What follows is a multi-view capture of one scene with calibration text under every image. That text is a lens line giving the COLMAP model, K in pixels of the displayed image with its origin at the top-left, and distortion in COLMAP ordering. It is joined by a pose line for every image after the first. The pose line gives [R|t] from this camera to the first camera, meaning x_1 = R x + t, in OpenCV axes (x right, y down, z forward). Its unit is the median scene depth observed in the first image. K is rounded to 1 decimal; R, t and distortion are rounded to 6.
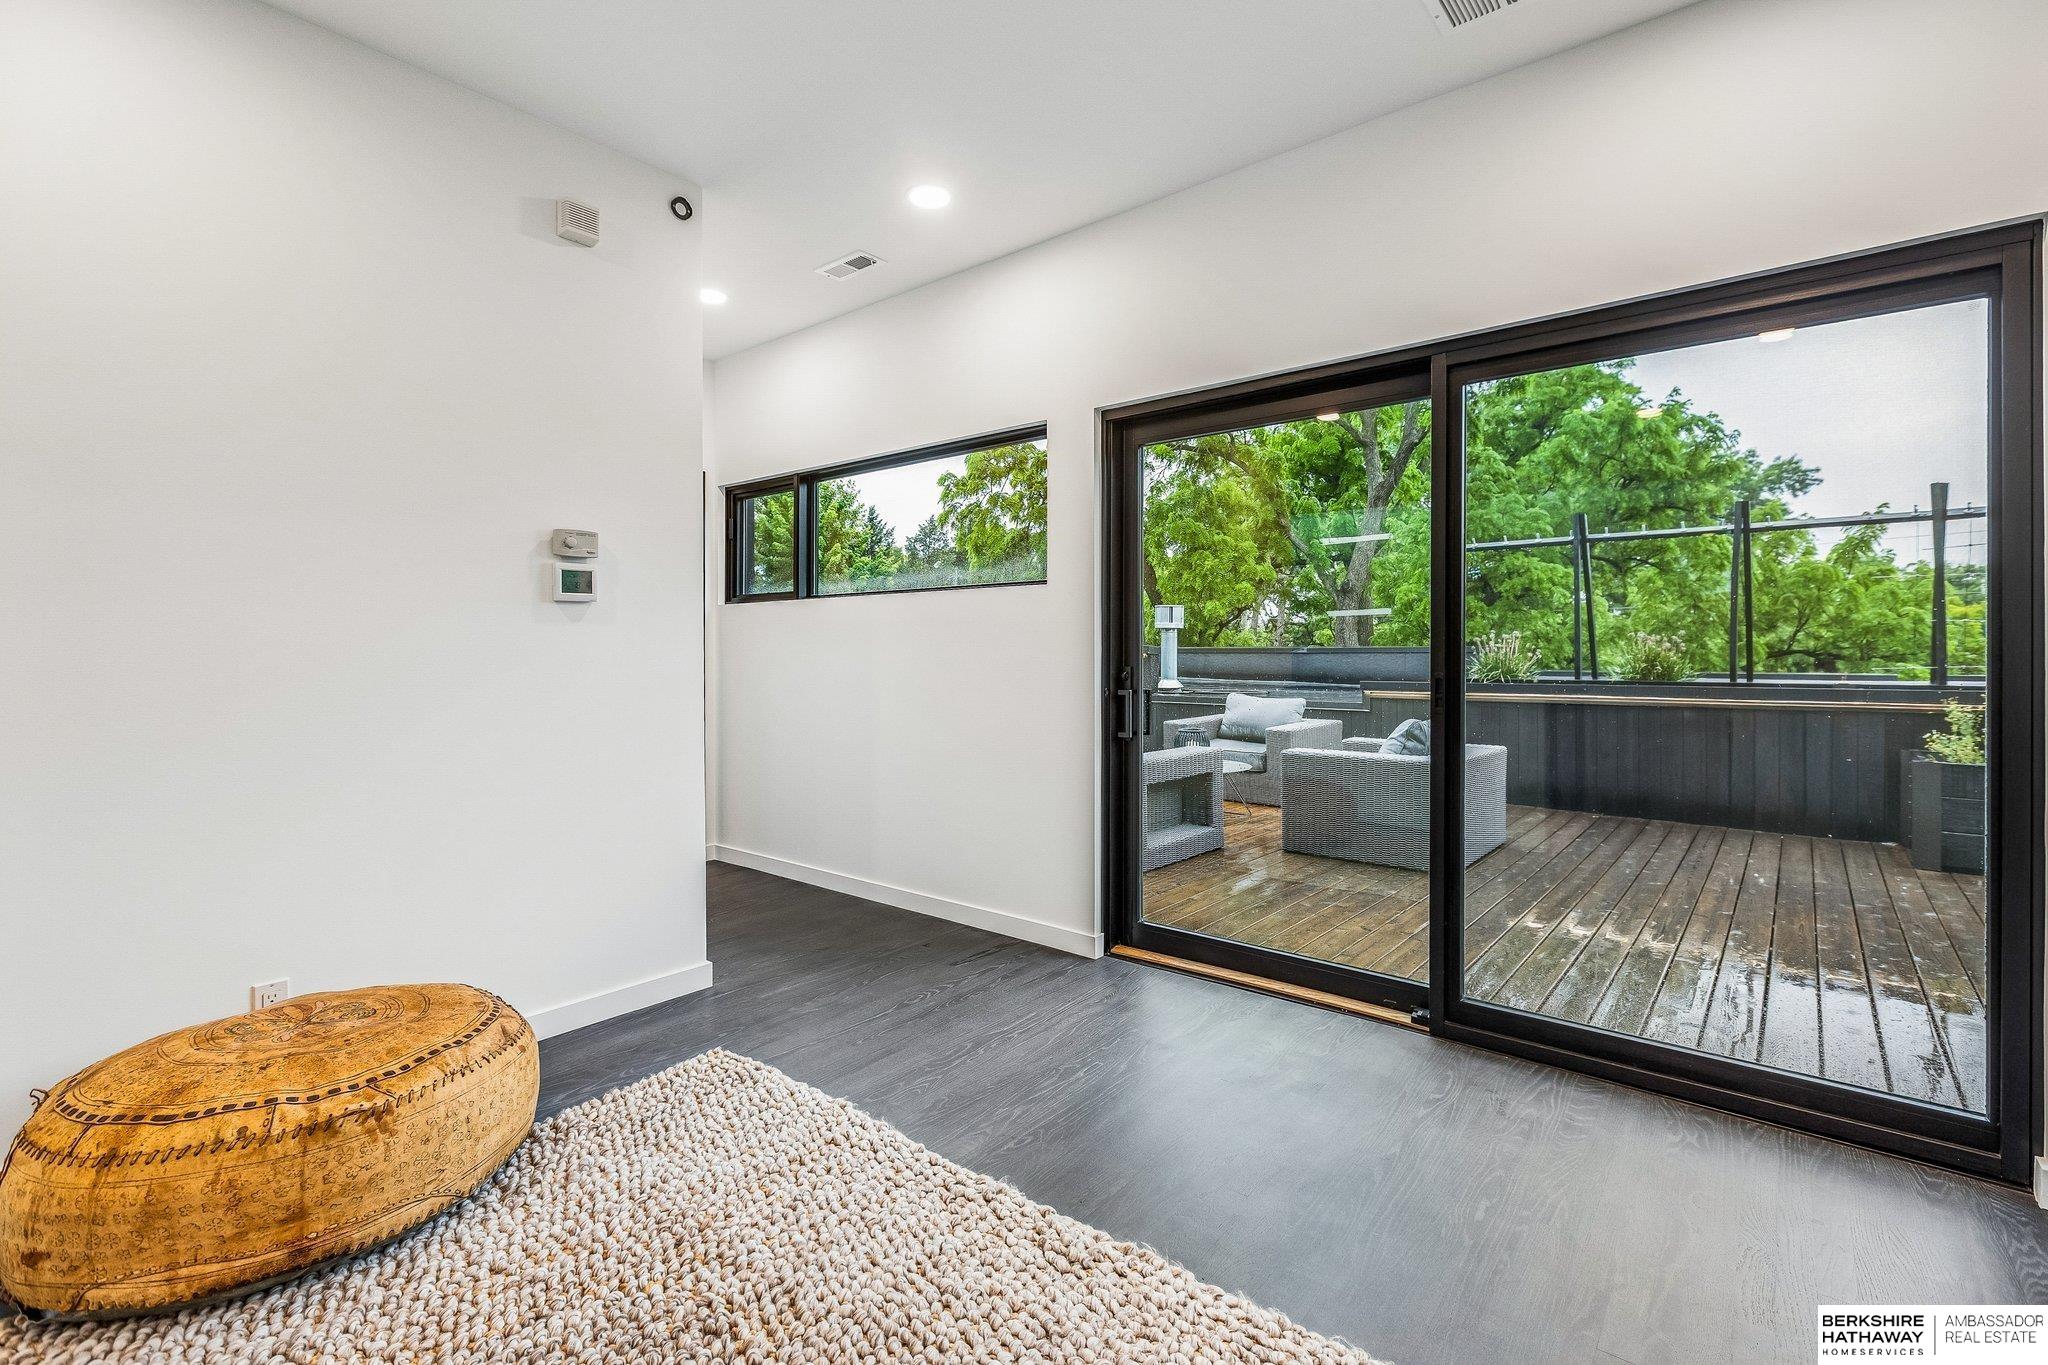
lens RADIAL K [[916.8, 0, 1025.1], [0, 916.8, 655.8], [0, 0, 1]] dist [-0.002519, -0.000537]
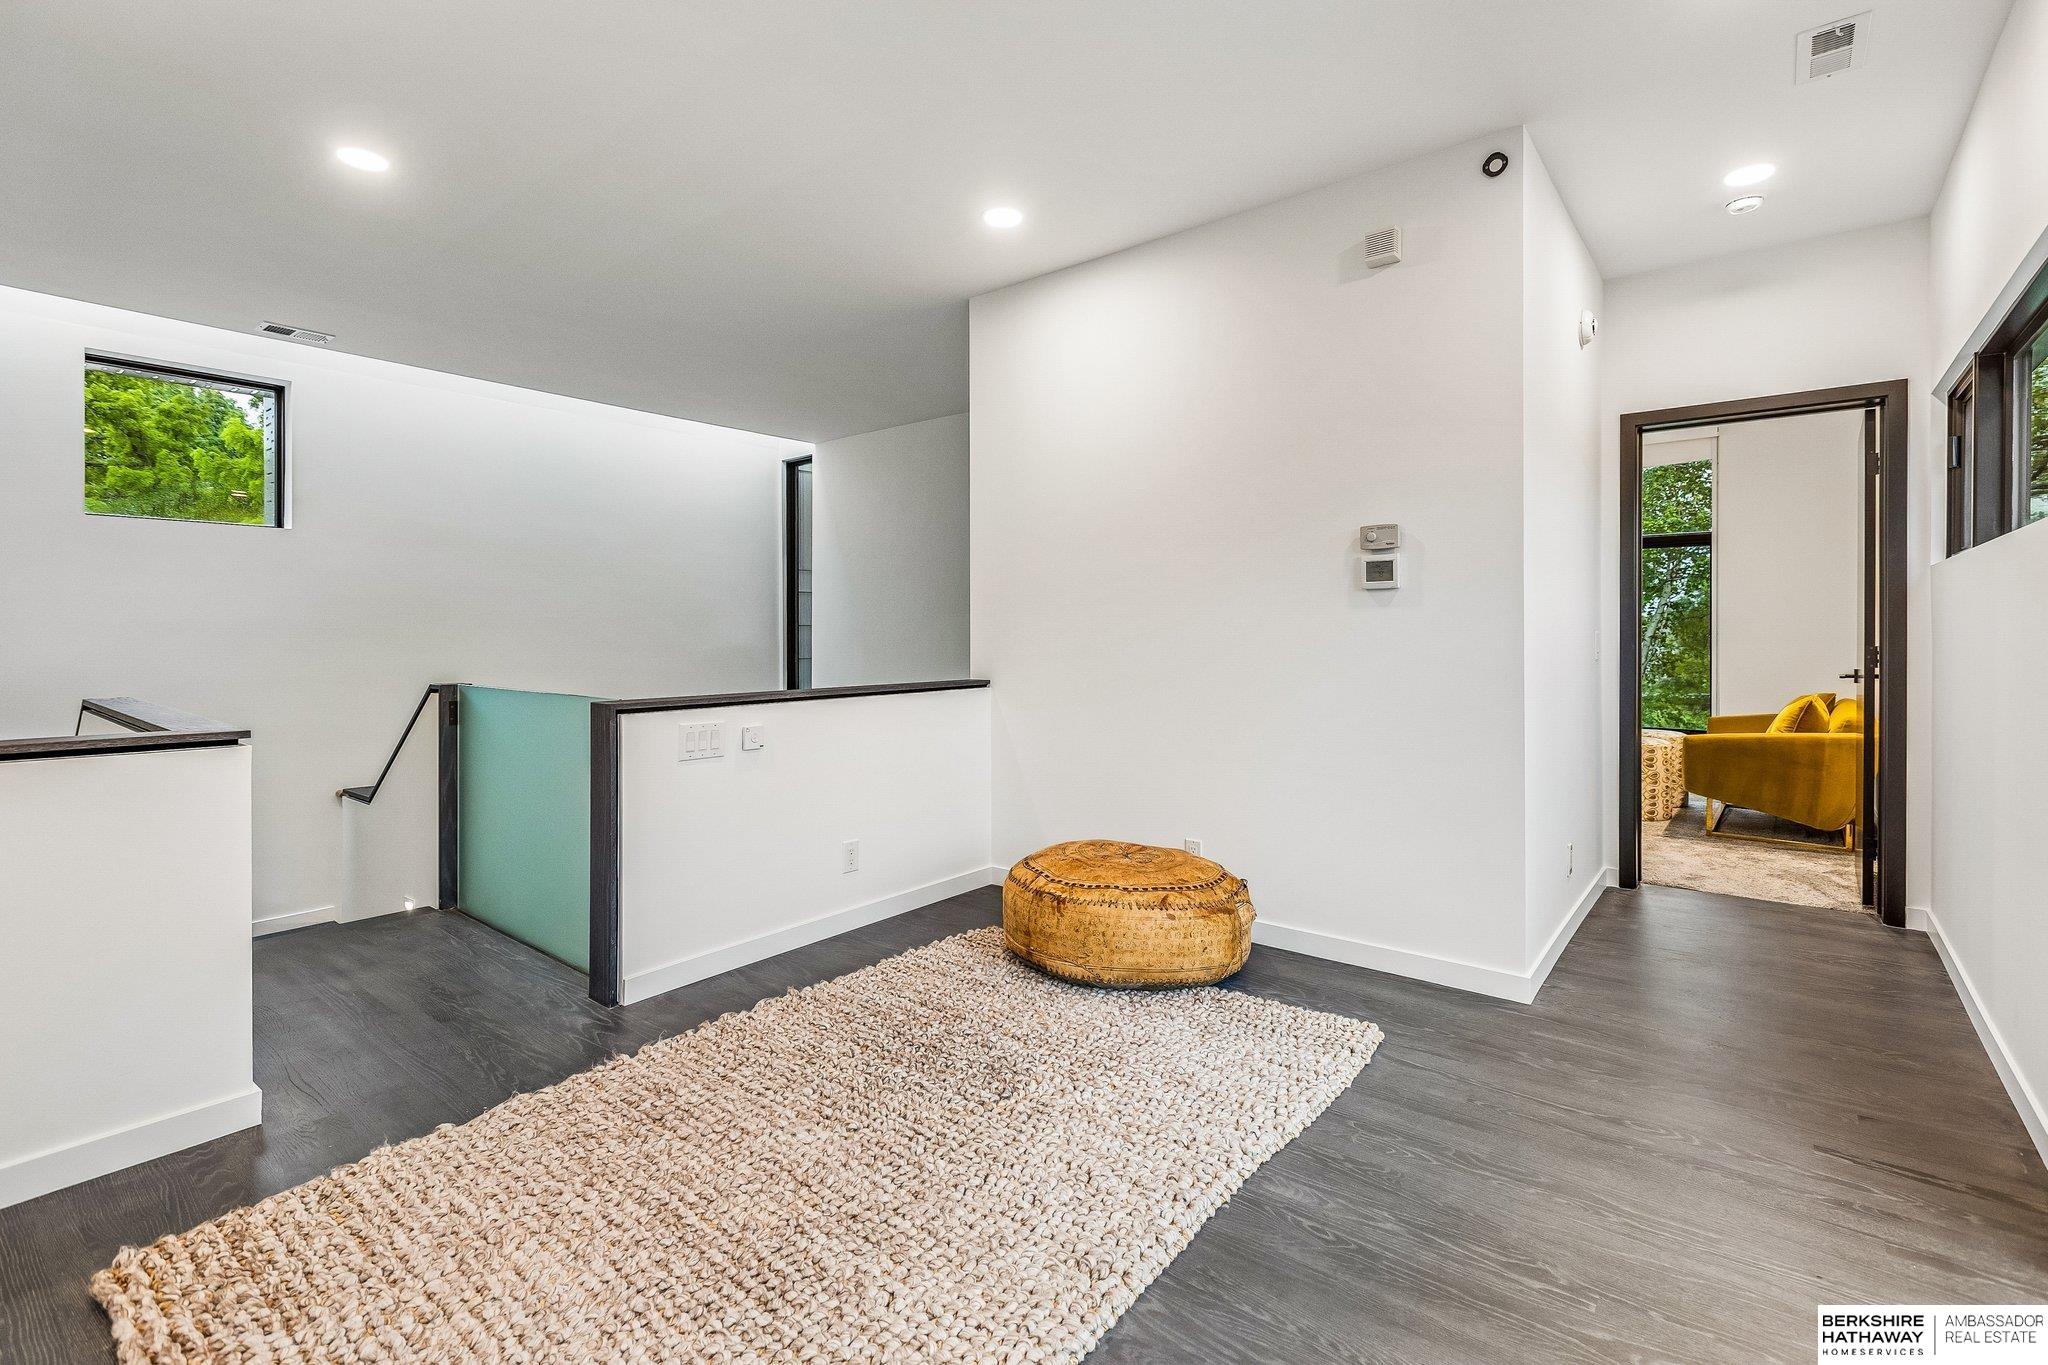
lens RADIAL K [[916.8, 0, 1019.3], [0, 916.8, 630.5], [0, 0, 1]] dist [-0.002519, -0.000537]
pose [[0.007756, 0.002700, -0.999966, 0.169518], [-0.001048, 0.999996, 0.002692, -0.002831], [0.999969, 0.001027, 0.007759, 0.149587]]
